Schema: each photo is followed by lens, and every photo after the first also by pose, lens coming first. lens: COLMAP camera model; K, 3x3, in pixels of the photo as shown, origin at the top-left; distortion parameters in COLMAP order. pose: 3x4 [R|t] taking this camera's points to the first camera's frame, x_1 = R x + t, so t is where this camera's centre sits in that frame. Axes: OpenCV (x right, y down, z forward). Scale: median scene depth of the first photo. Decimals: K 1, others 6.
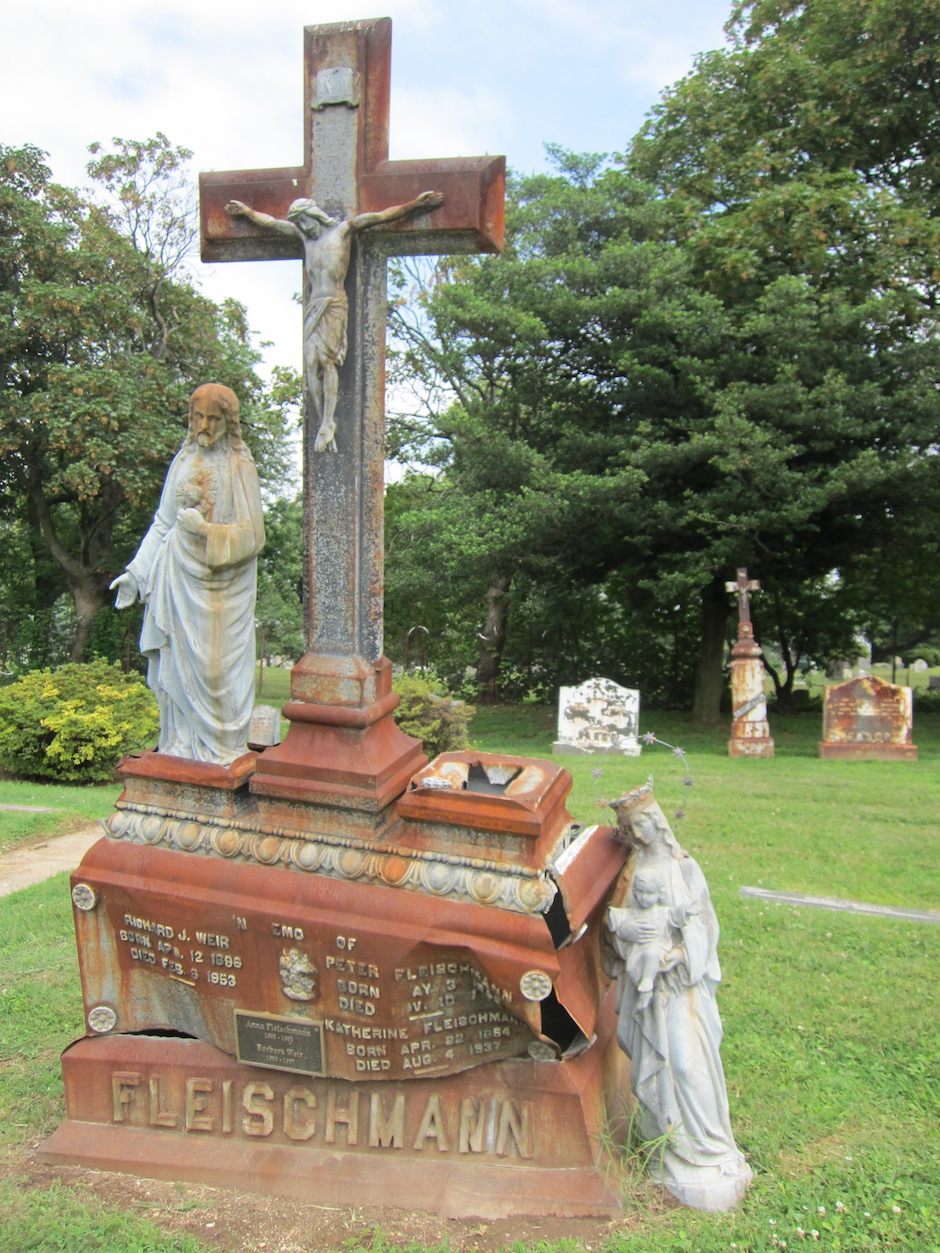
lens RADIAL K [[1046.6, 0, 475.8], [0, 1046.6, 632.4], [0, 0, 1]] dist [-0.051434, 0.039547]
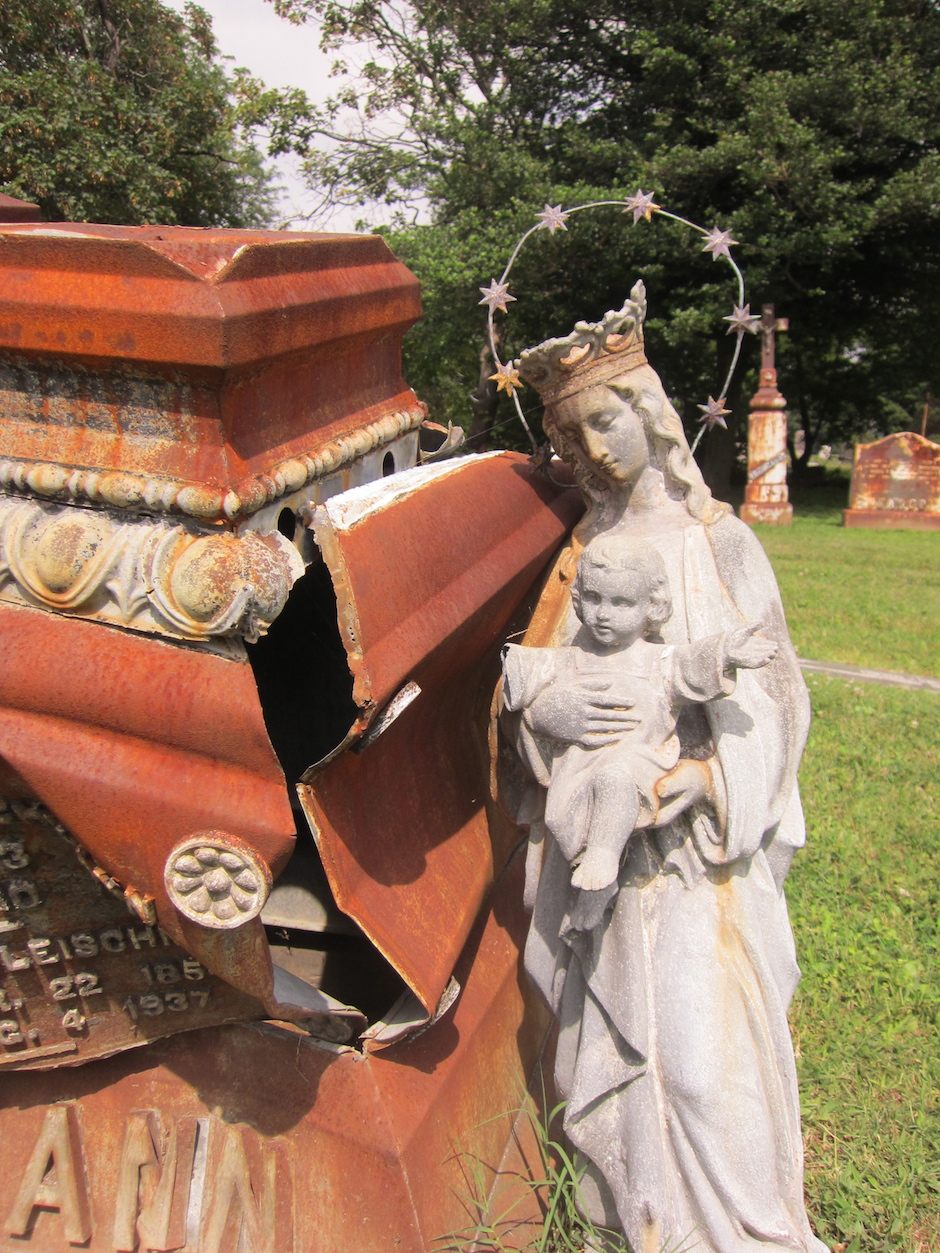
lens RADIAL K [[1046.6, 0, 474.6], [0, 1046.6, 621.6], [0, 0, 1]] dist [-0.051434, 0.039547]
pose [[0.999870, 0.015951, -0.002199, 0.022059], [-0.015227, 0.981079, 0.193007, 0.035247], [0.005236, -0.192949, 0.981195, 0.122407]]
